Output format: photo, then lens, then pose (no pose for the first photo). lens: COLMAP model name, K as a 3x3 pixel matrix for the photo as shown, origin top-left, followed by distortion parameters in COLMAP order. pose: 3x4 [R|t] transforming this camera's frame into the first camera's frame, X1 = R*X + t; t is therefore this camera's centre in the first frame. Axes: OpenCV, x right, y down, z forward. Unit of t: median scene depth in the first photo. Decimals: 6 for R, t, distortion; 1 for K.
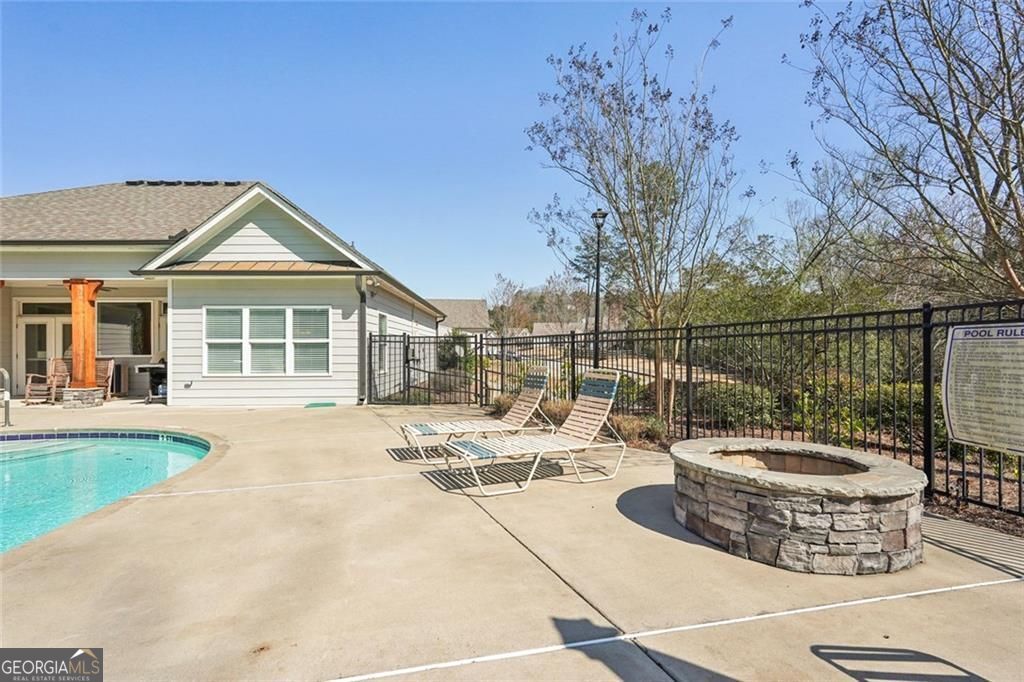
lens RADIAL K [[452.6, 0, 513.3], [0, 452.6, 345.6], [0, 0, 1]] dist [0.002636, 0.000087]
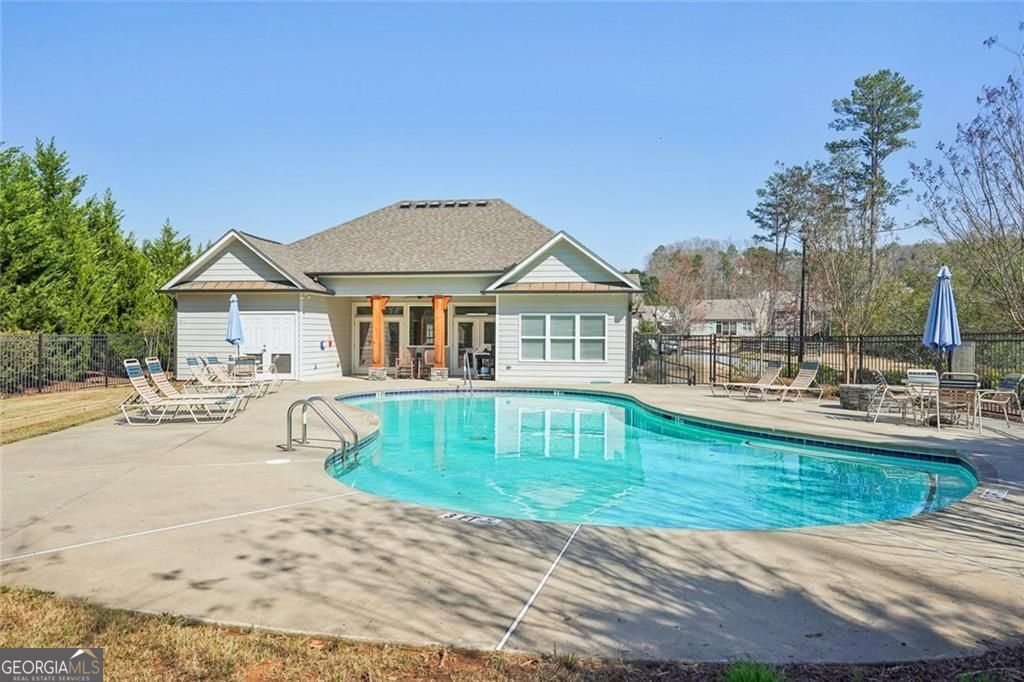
lens RADIAL K [[699.3, 0, 511.0], [0, 699.3, 336.9], [0, 0, 1]] dist [-0.002810, 0.000328]
pose [[0.981812, 0.009101, -0.189639, -0.280743], [-0.007564, 0.999932, 0.008827, -0.030886], [0.189706, -0.007232, 0.981814, -1.219829]]
